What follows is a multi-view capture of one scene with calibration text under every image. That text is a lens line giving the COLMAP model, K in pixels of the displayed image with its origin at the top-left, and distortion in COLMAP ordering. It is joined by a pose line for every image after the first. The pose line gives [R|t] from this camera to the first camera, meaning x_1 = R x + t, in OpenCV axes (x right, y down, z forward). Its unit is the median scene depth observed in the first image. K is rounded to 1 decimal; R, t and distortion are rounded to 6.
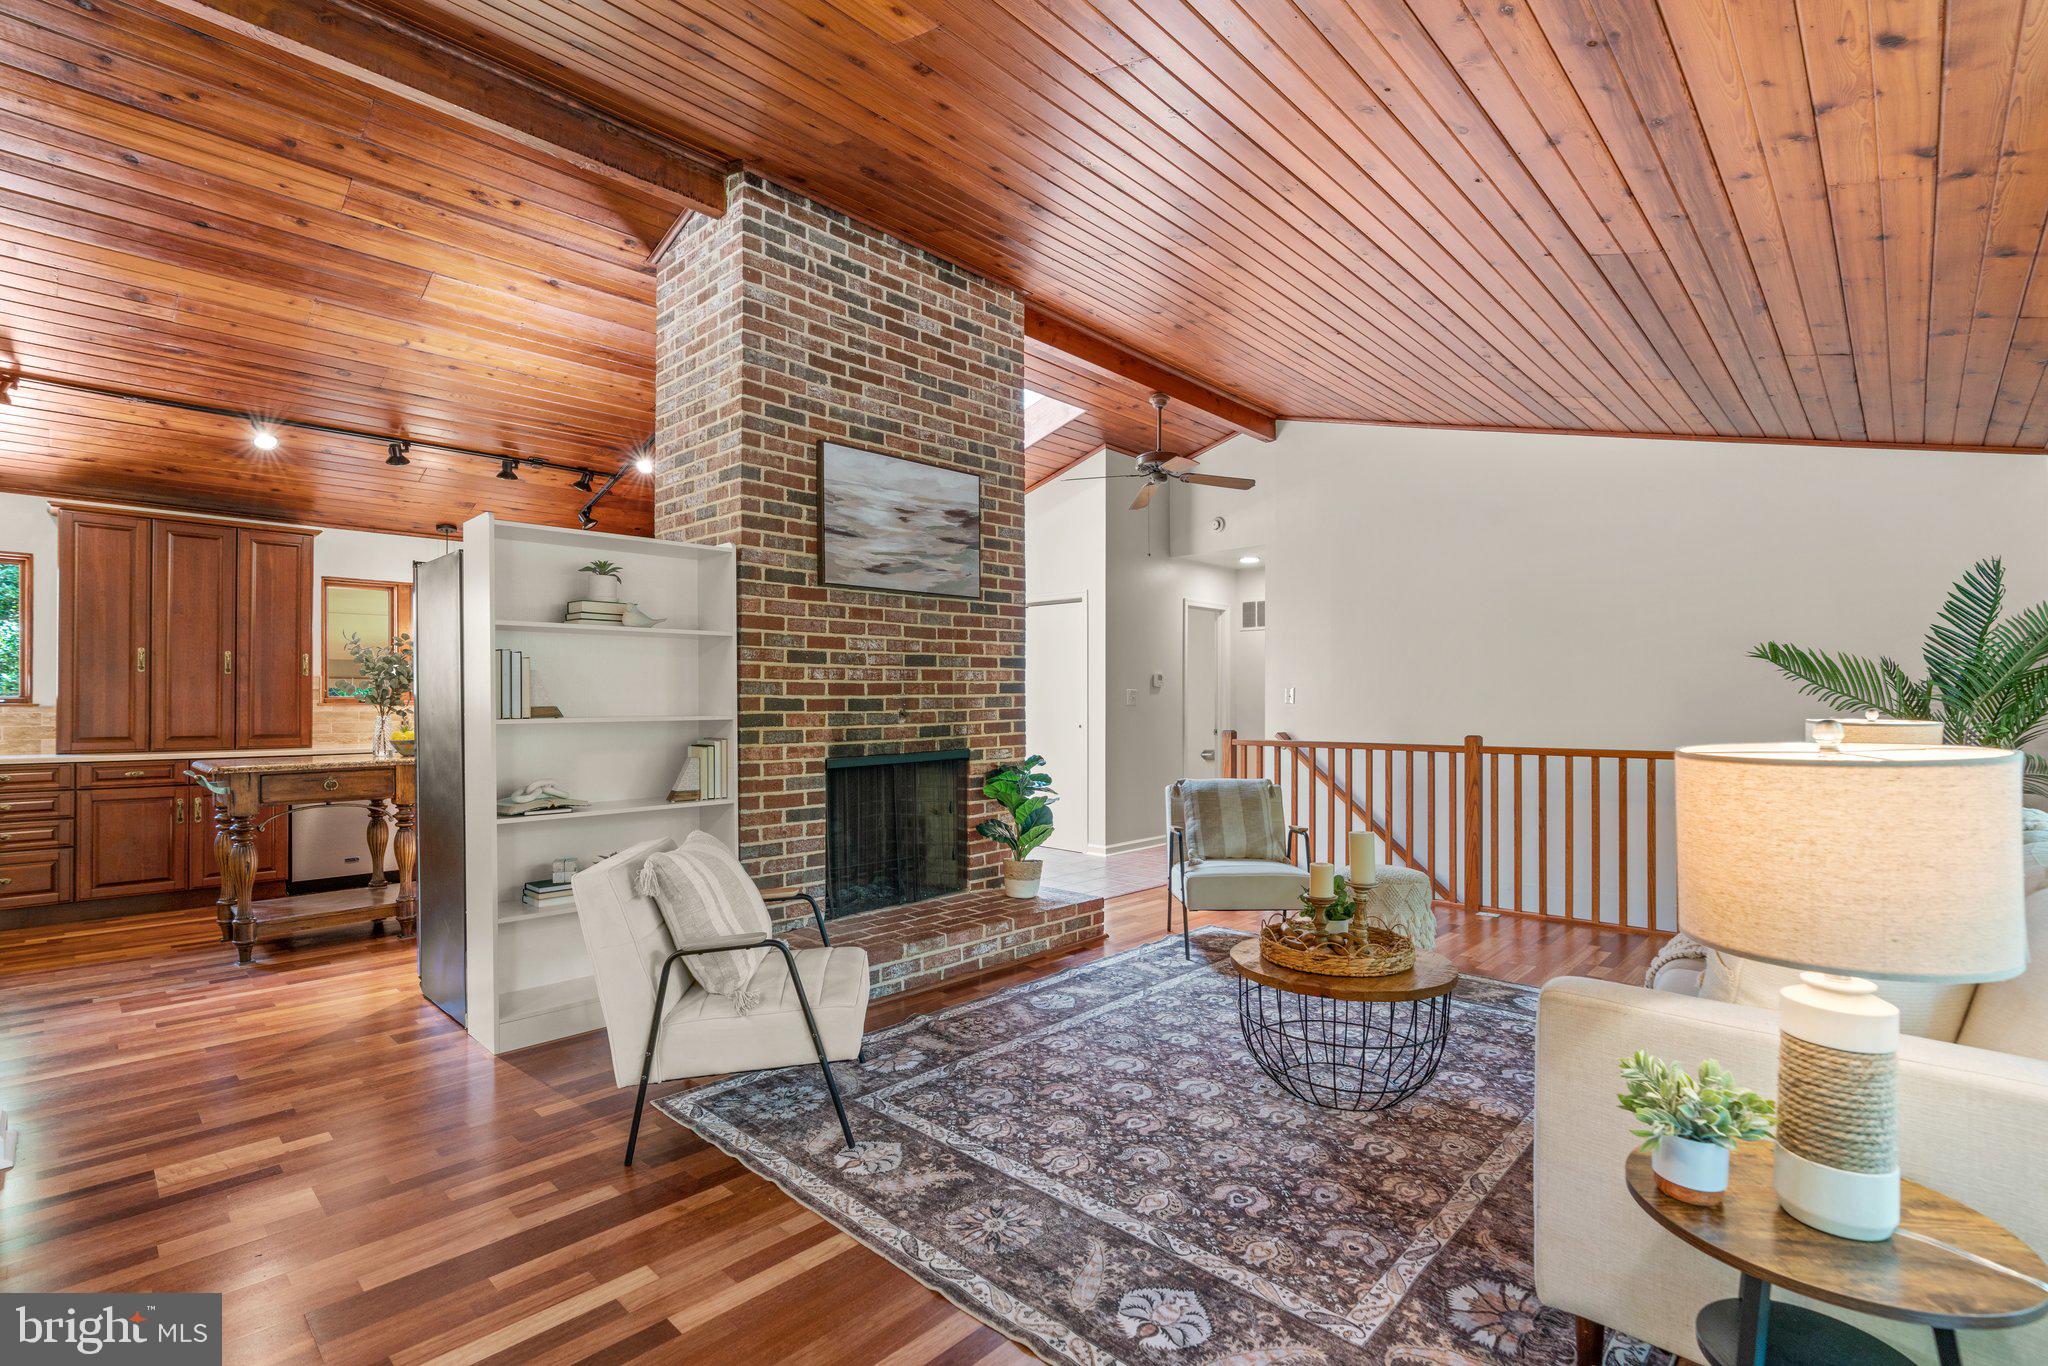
lens RADIAL K [[924.9, 0, 1023.0], [0, 924.9, 696.1], [0, 0, 1]] dist [-0.010626, 0.006090]
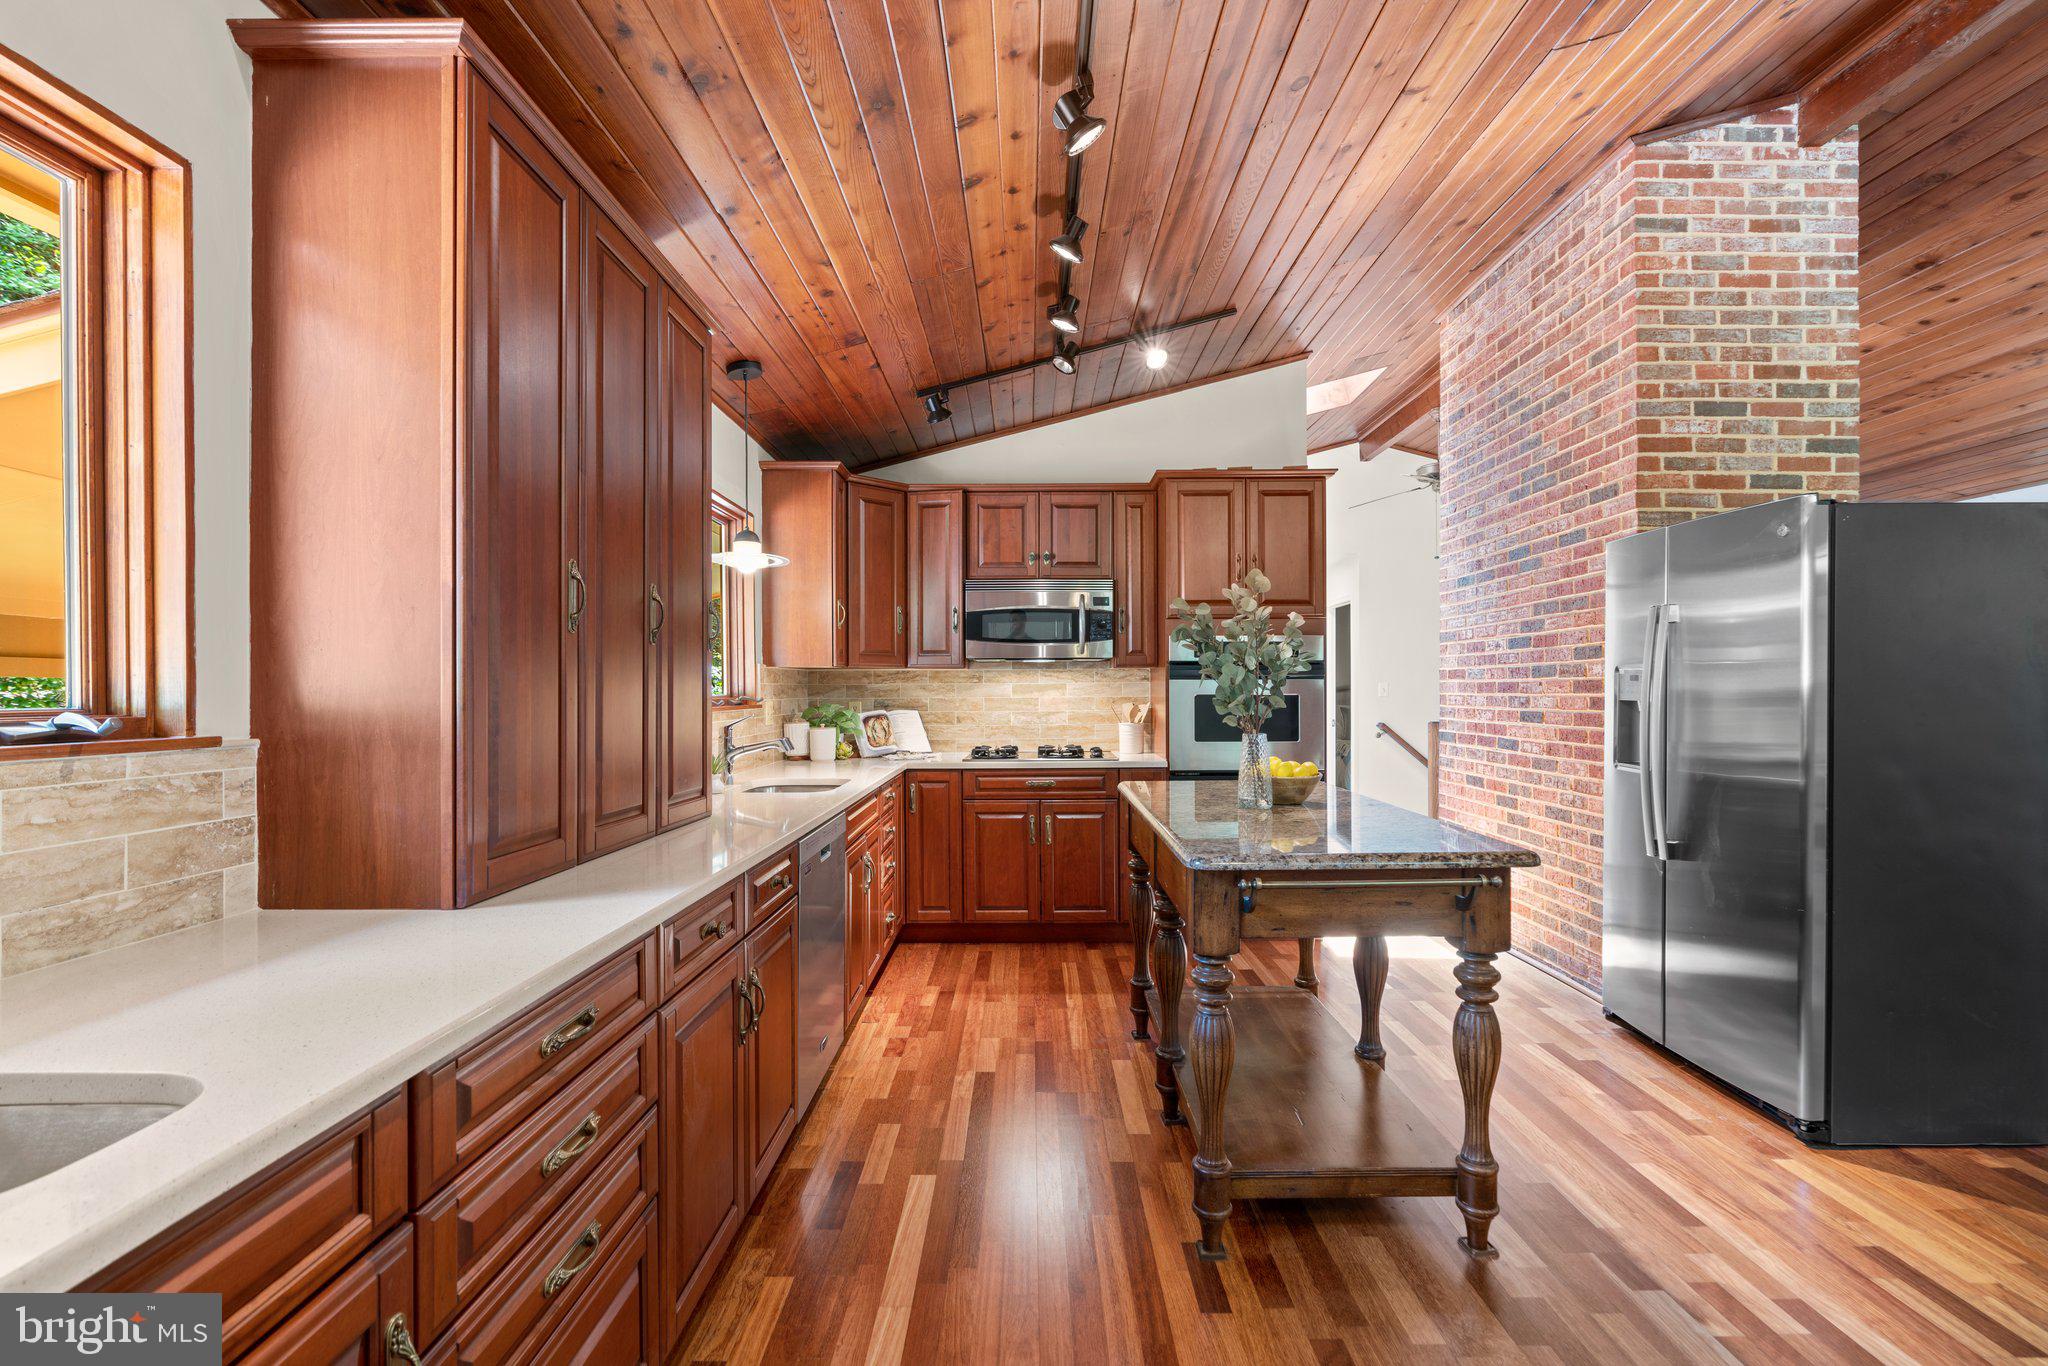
lens RADIAL K [[924.9, 0, 1024.2], [0, 924.9, 688.1], [0, 0, 1]] dist [-0.010626, 0.006090]
pose [[0.726726, -0.000677, 0.686927, -1.412419], [-0.000595, 0.999999, 0.001615, -0.008395], [-0.686927, -0.001583, 0.726724, 0.844791]]
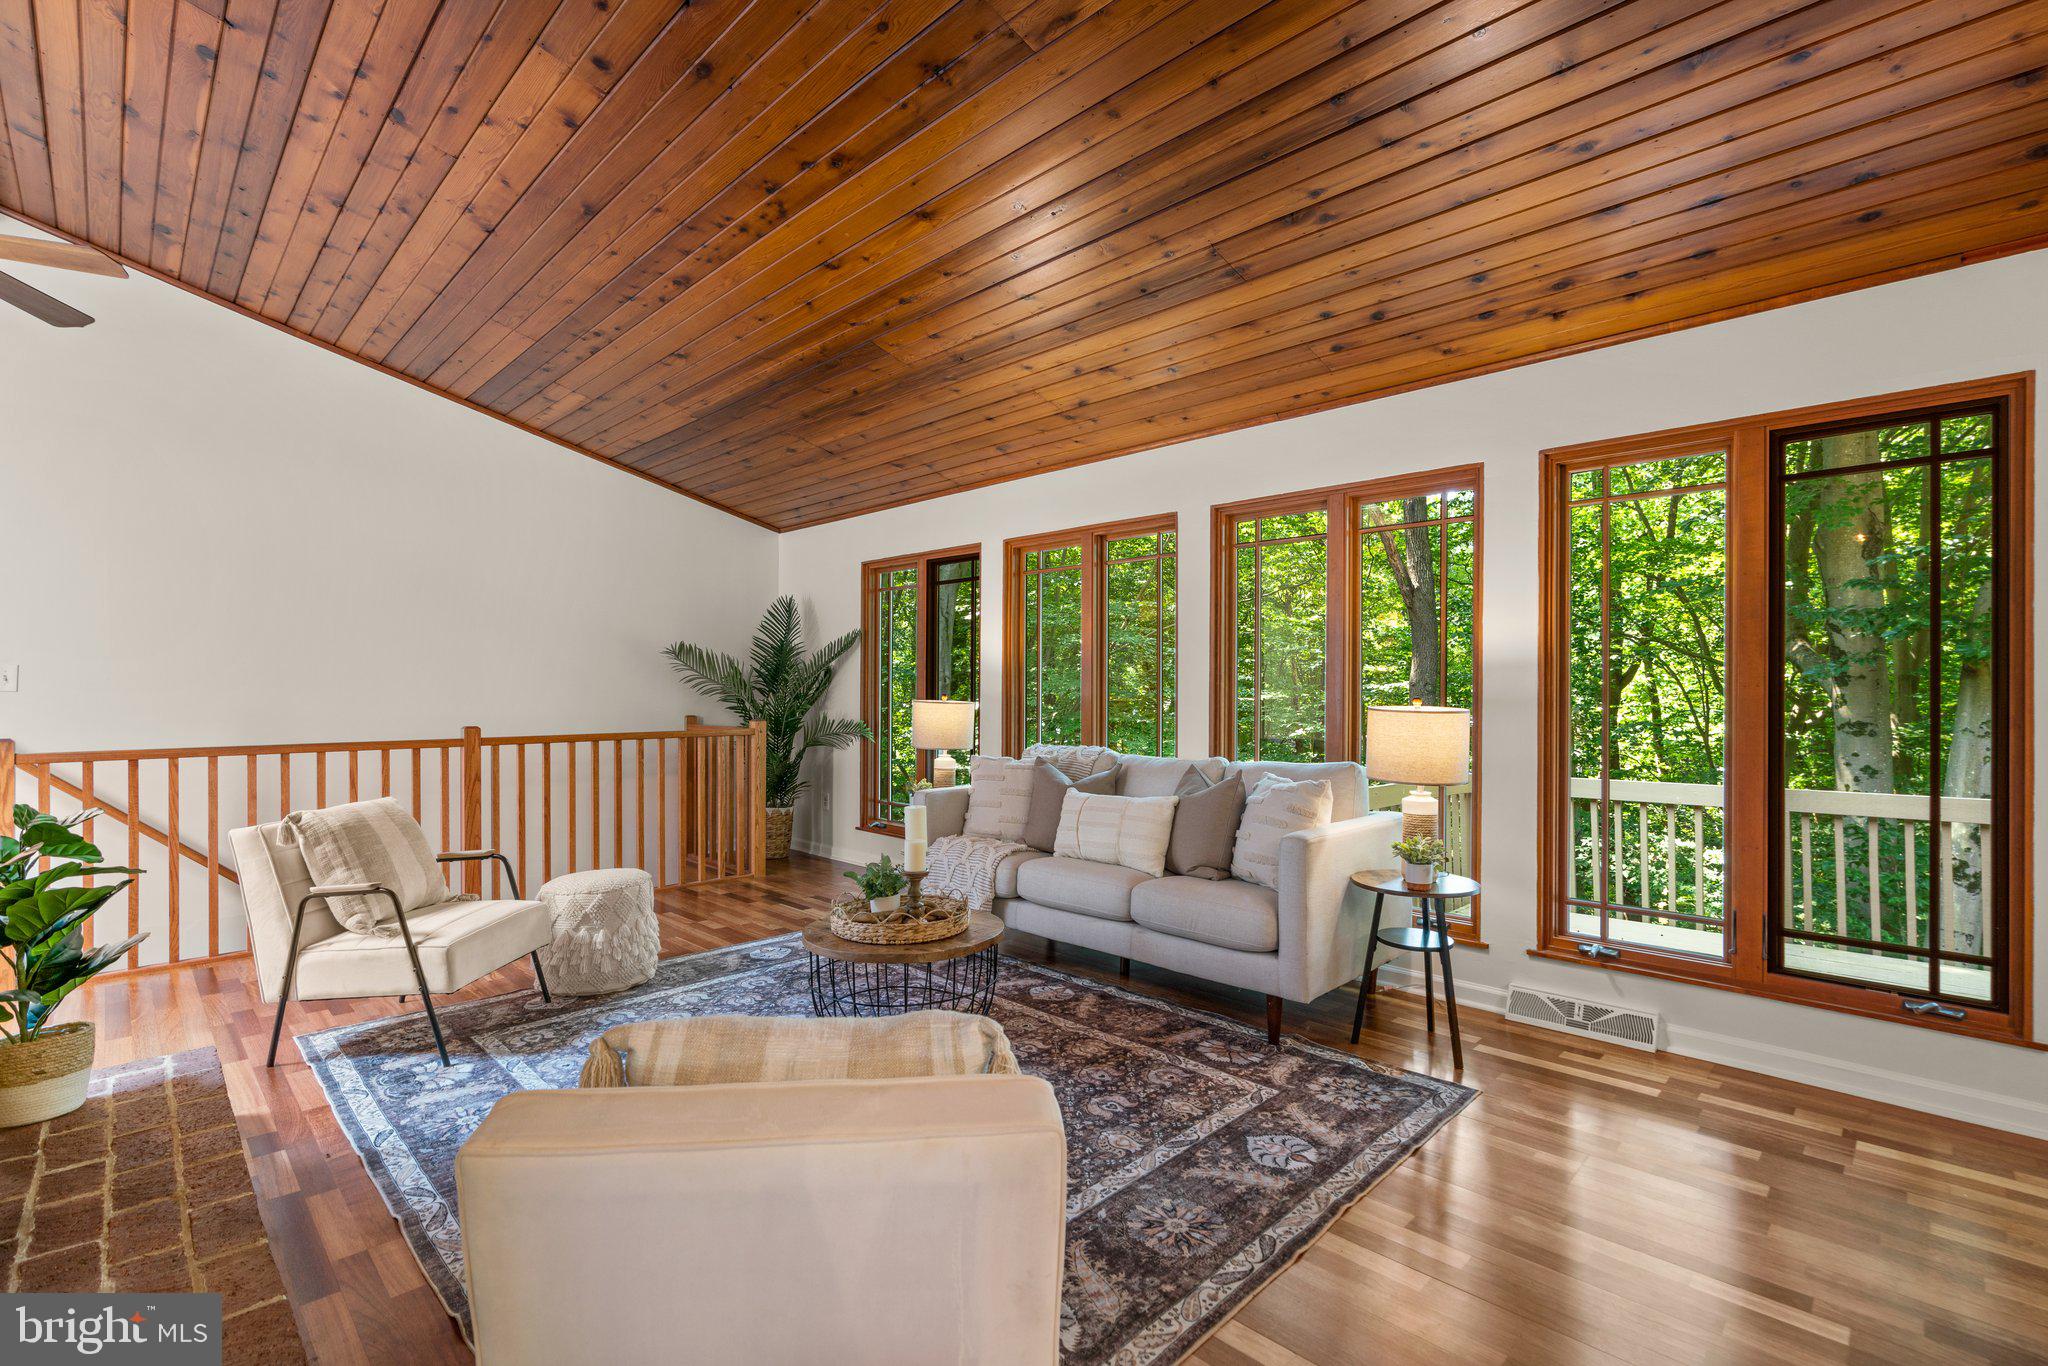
lens RADIAL K [[924.9, 0, 1032.2], [0, 924.9, 686.6], [0, 0, 1]] dist [-0.010626, 0.006090]
pose [[0.018074, 0.001595, 0.999835, -0.516061], [-0.006718, 0.999976, -0.001474, 0.002124], [-0.999814, -0.006690, 0.018084, 0.580710]]
